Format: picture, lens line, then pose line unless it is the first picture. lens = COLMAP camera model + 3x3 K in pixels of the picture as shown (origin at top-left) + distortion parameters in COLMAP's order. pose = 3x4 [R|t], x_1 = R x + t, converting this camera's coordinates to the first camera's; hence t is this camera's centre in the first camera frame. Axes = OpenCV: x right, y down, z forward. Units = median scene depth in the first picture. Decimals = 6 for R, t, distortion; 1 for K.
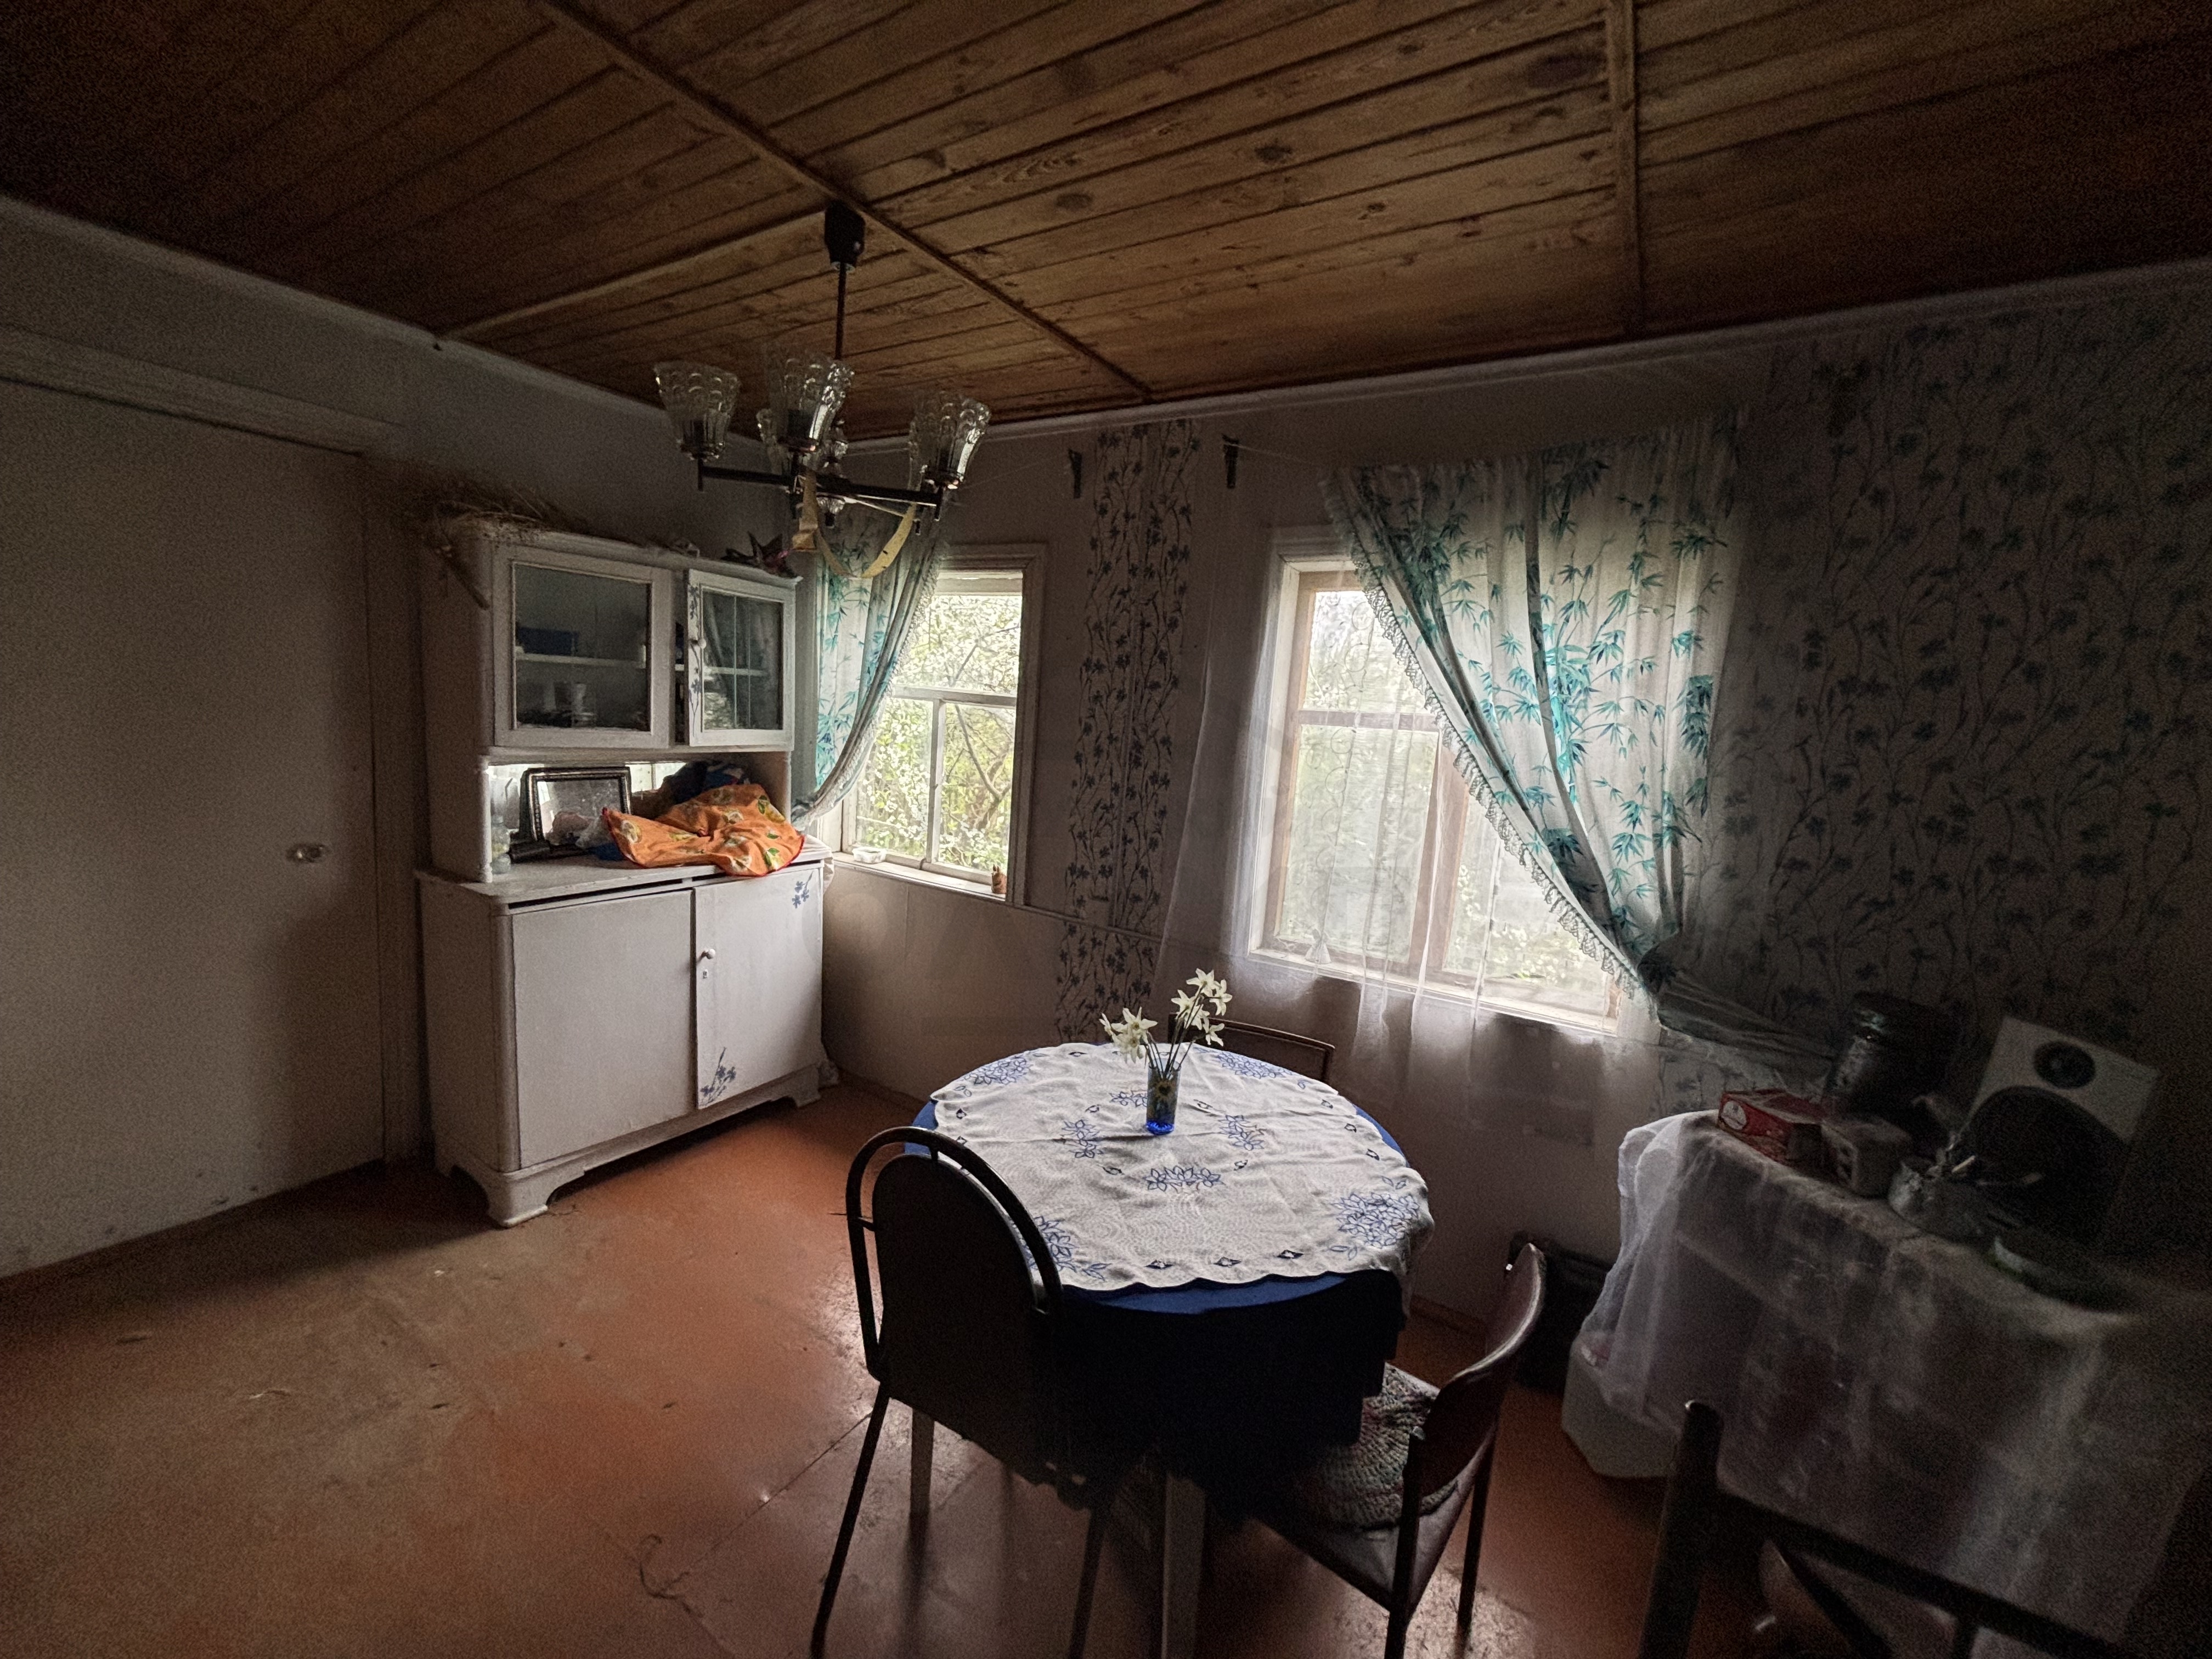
lens RADIAL K [[889.6, 0, 1101.7], [0, 889.6, 826.7], [0, 0, 1]] dist [-0.004539, 0.000971]
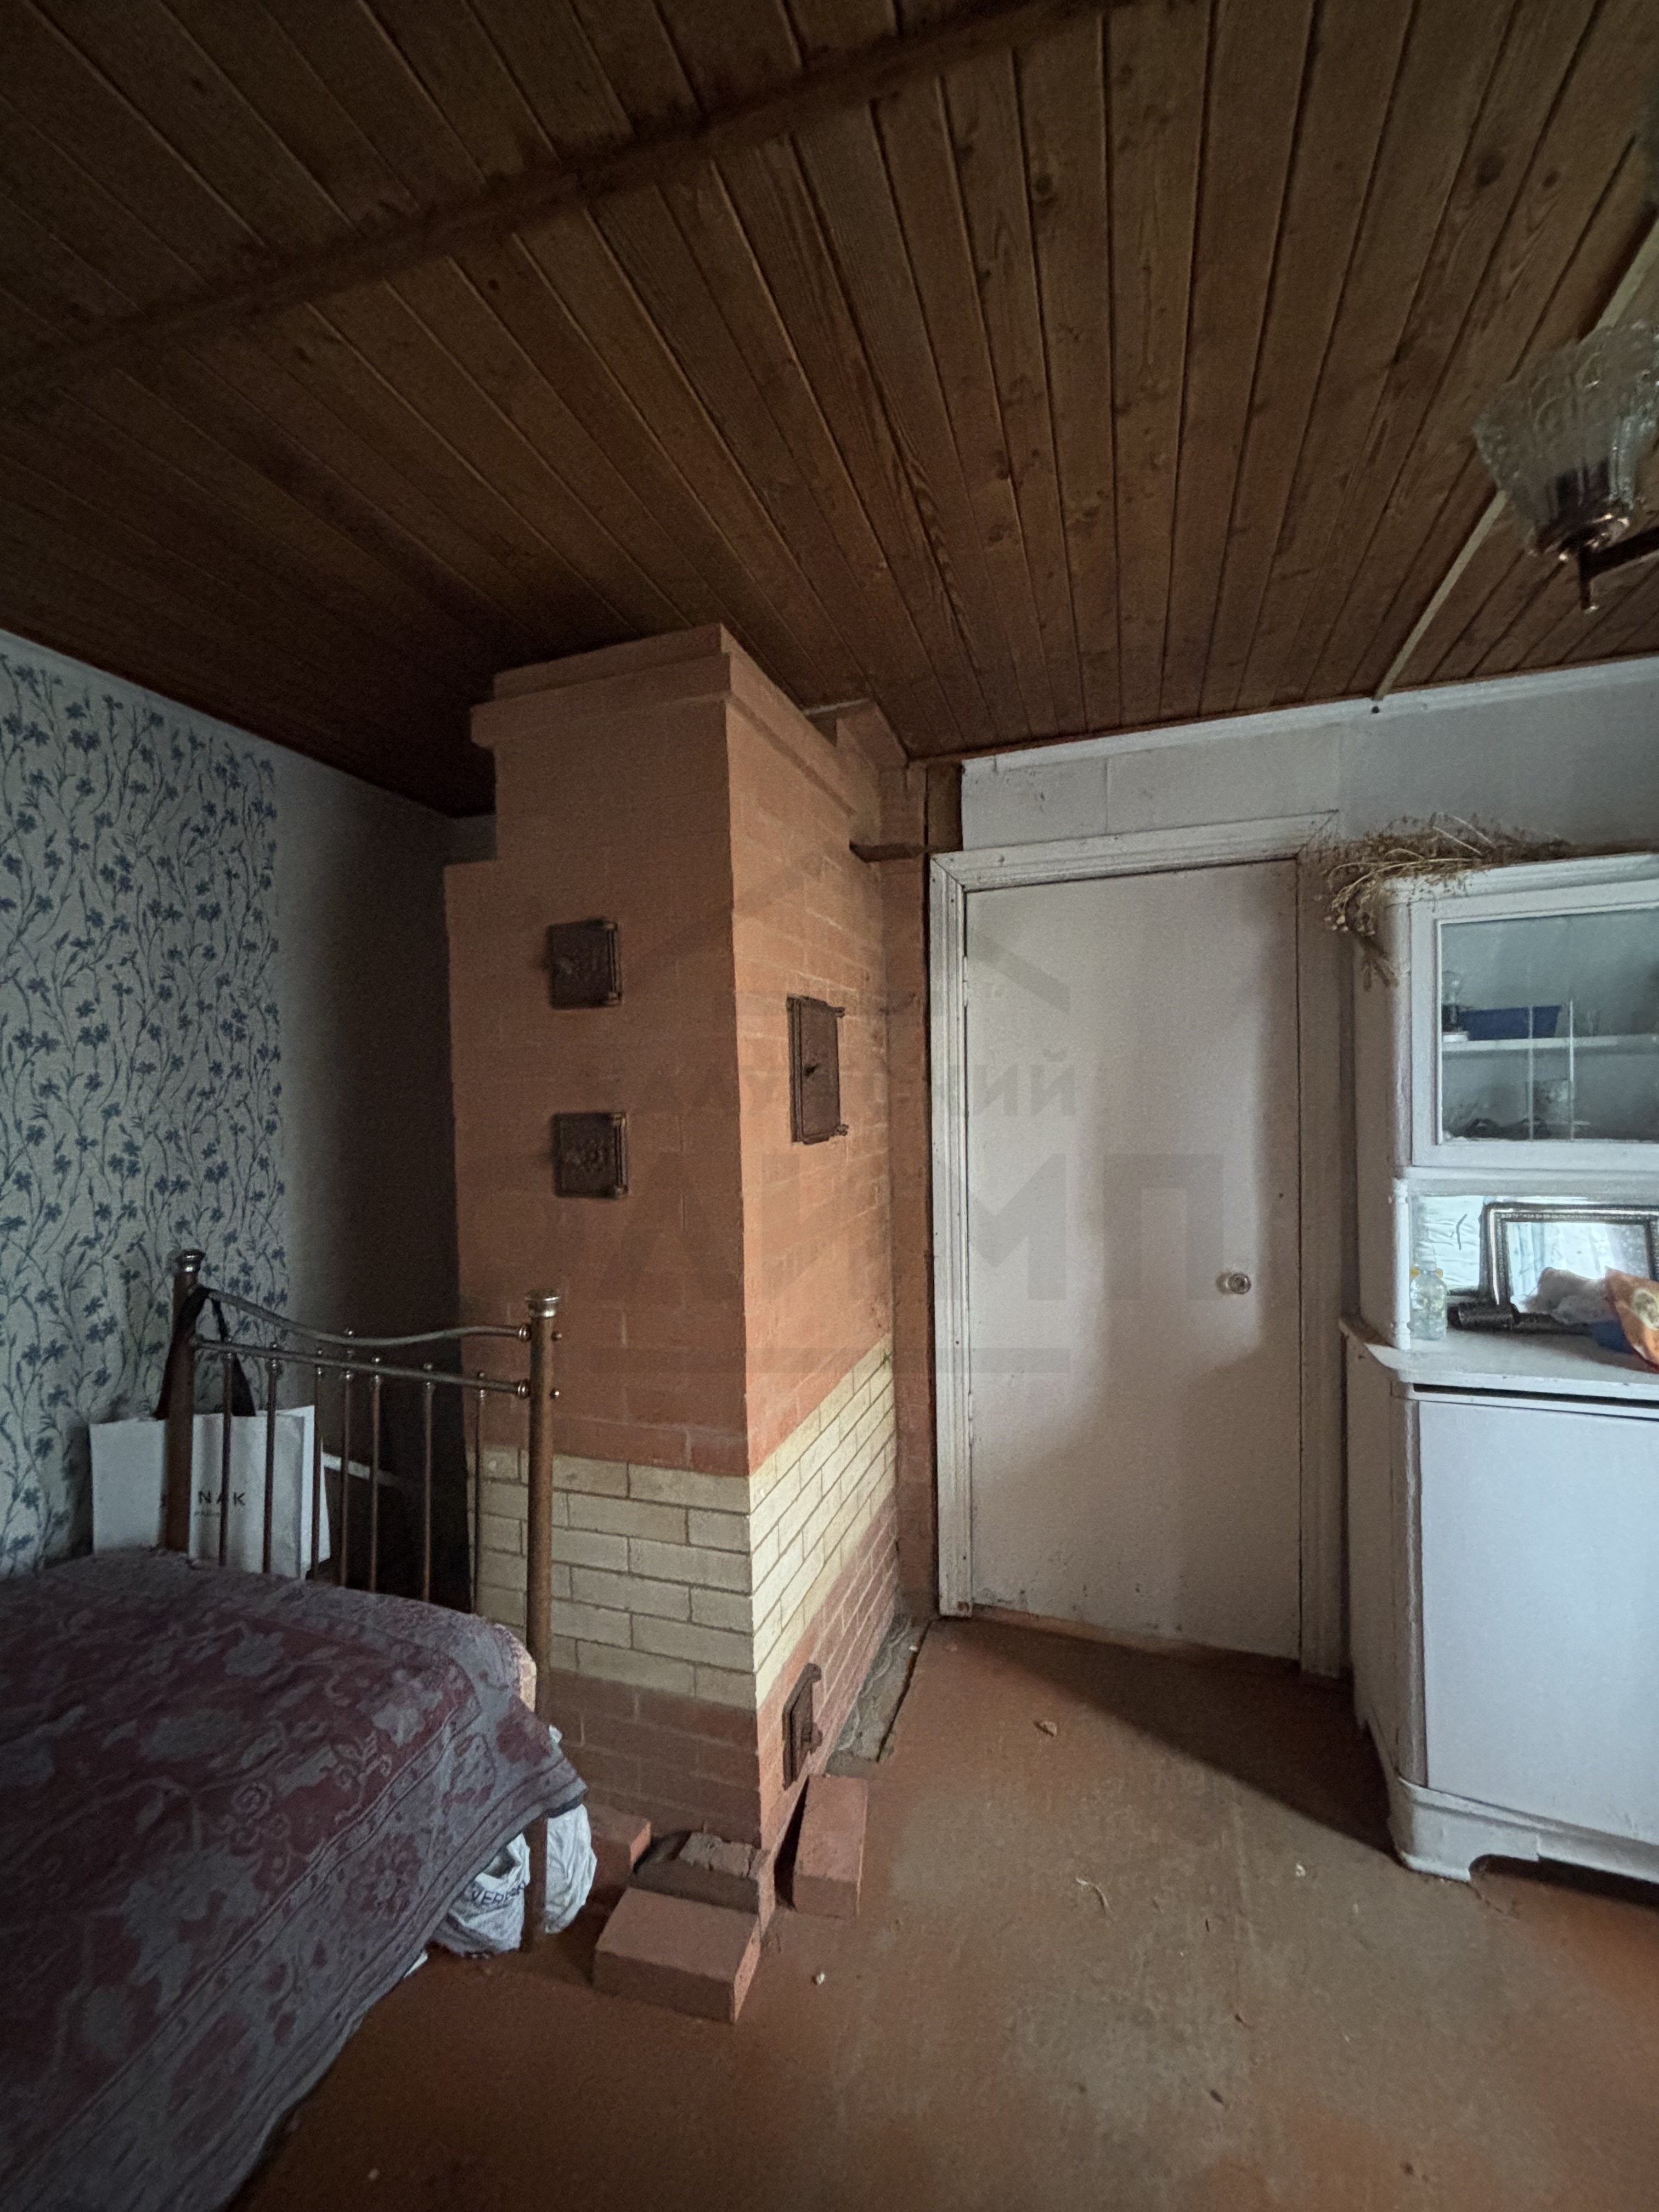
lens RADIAL K [[889.6, 0, 824.2], [0, 889.6, 1109.9], [0, 0, 1]] dist [-0.004539, 0.000971]
pose [[0.224921, -0.081452, -0.970966, -0.061333], [-0.108633, 0.988191, -0.108061, -0.002697], [0.968302, 0.129784, 0.213417, 0.354313]]
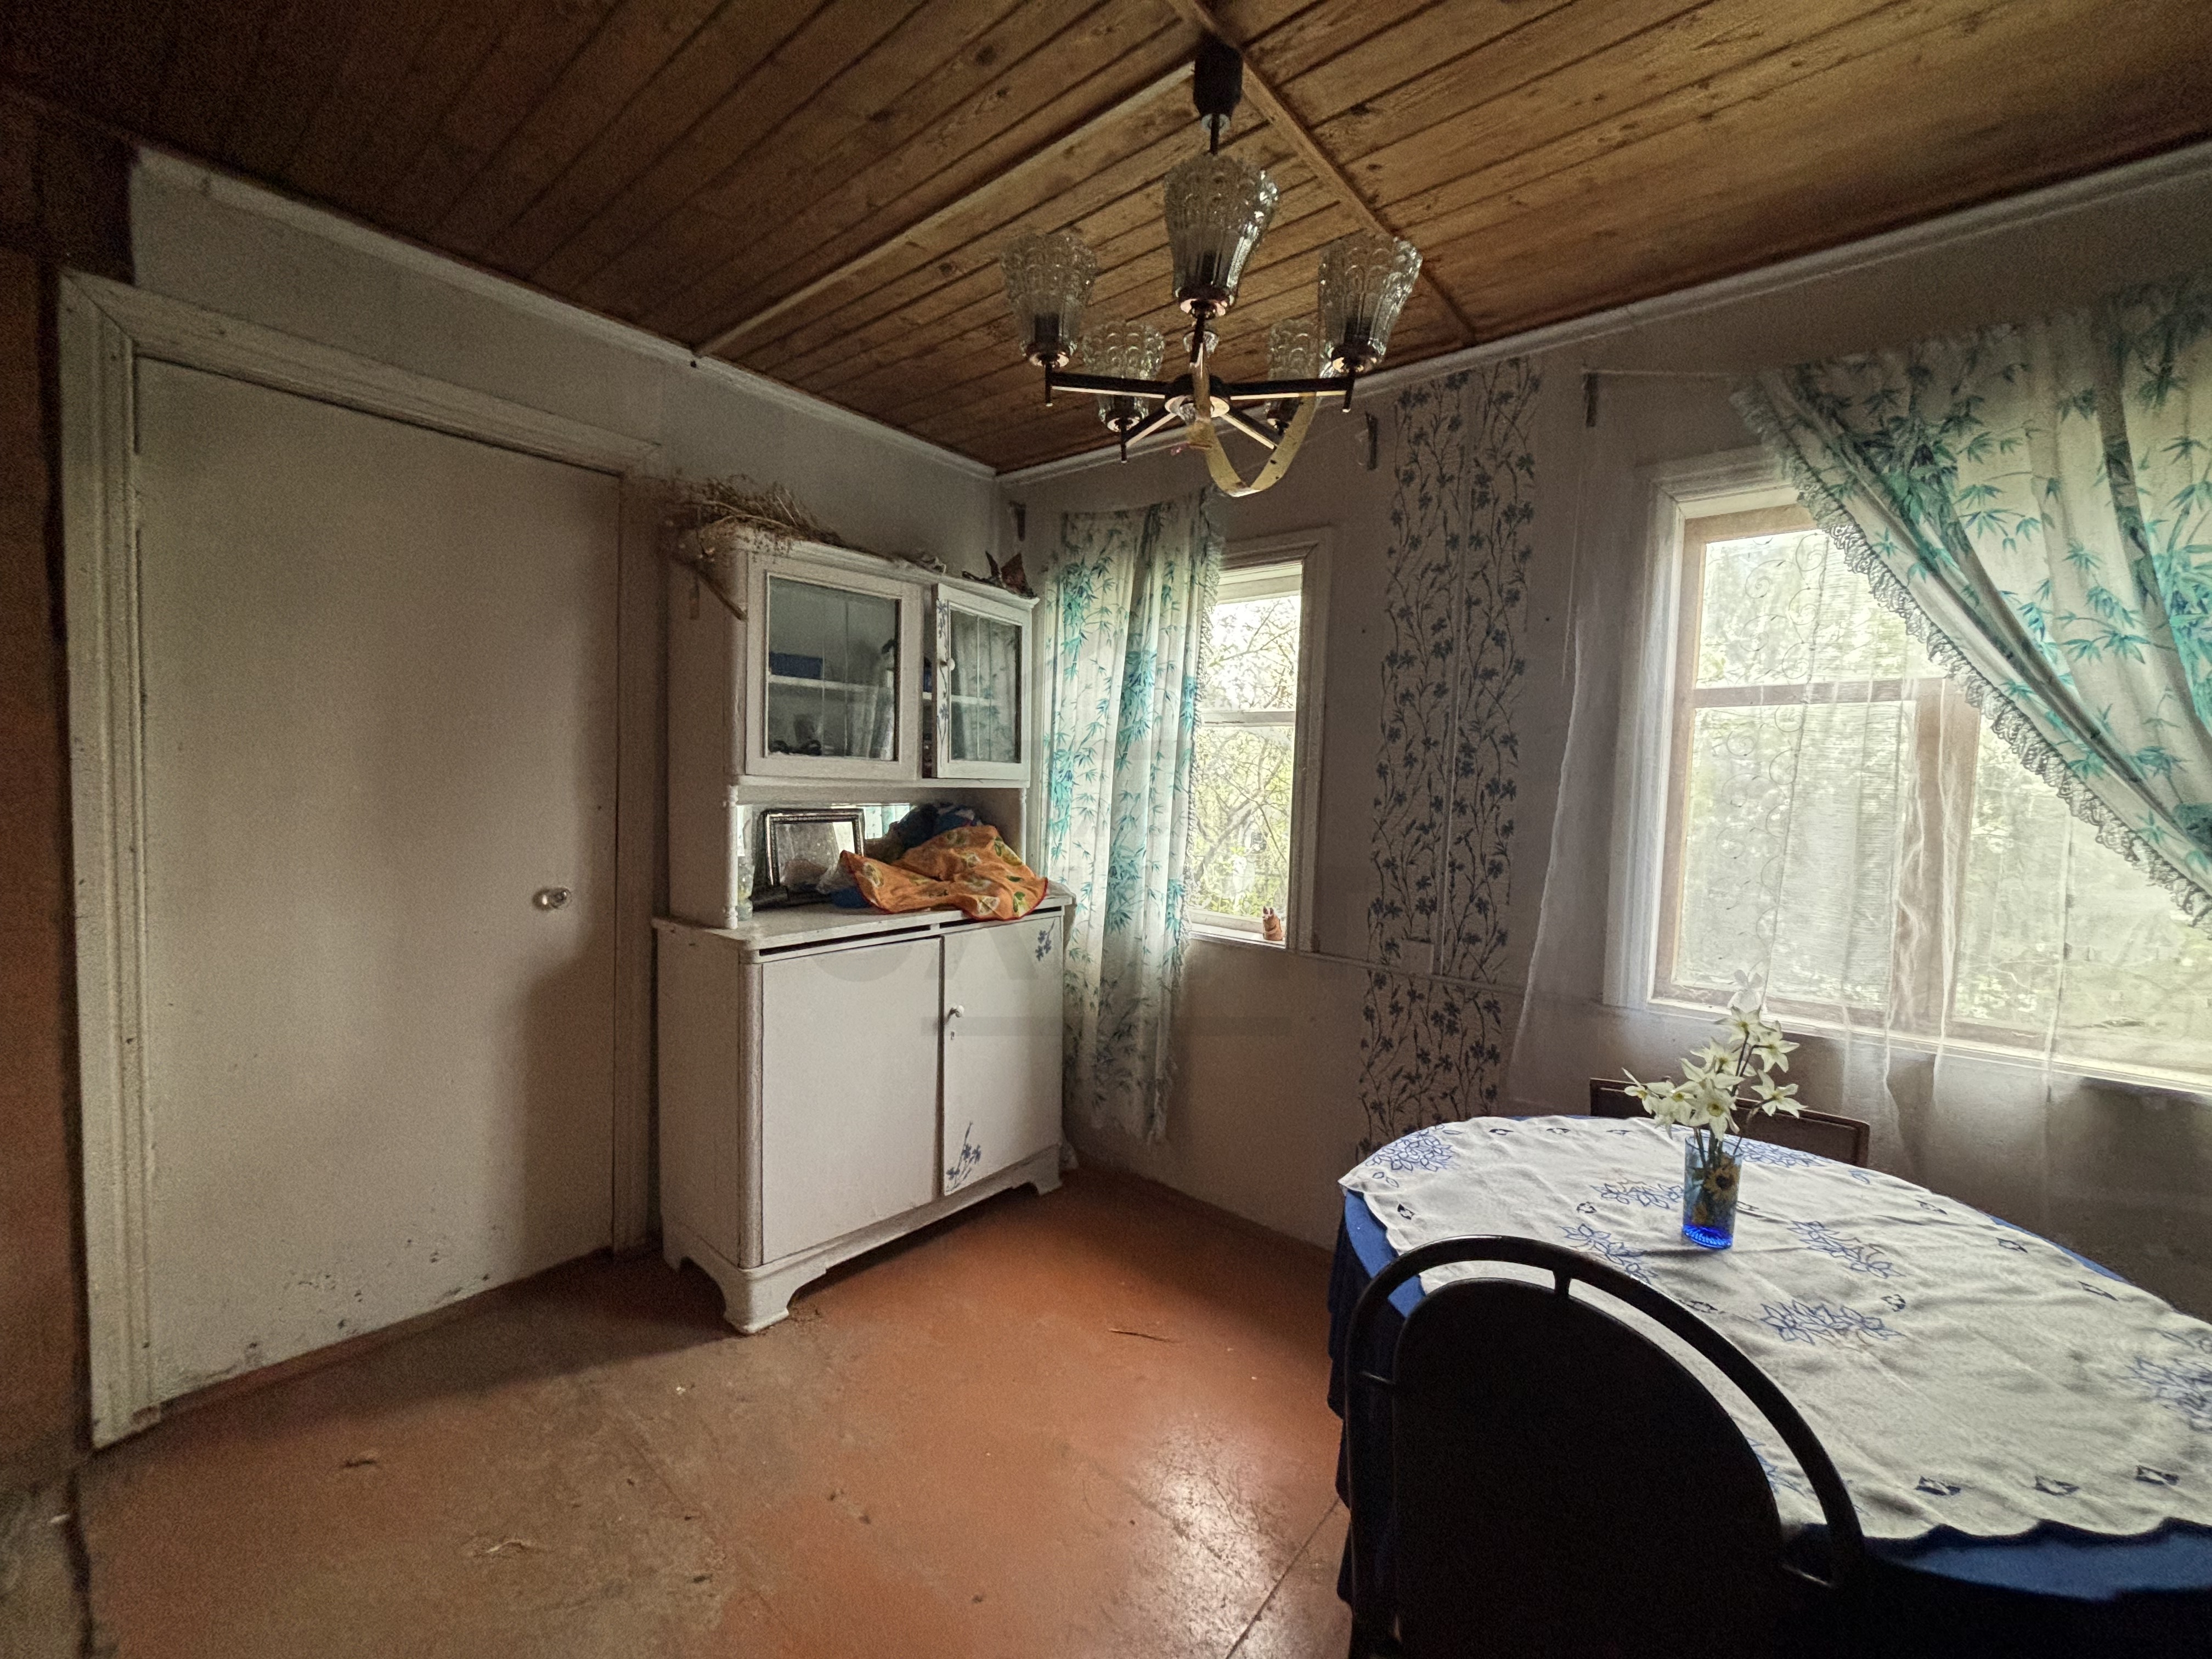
lens RADIAL K [[889.6, 0, 1103.7], [0, 889.6, 827.8], [0, 0, 1]] dist [-0.004539, 0.000971]
pose [[0.990304, -0.034628, -0.134532, -0.206687], [0.022297, 0.995499, -0.092109, 0.054745], [0.137116, 0.088217, 0.986619, 0.166786]]
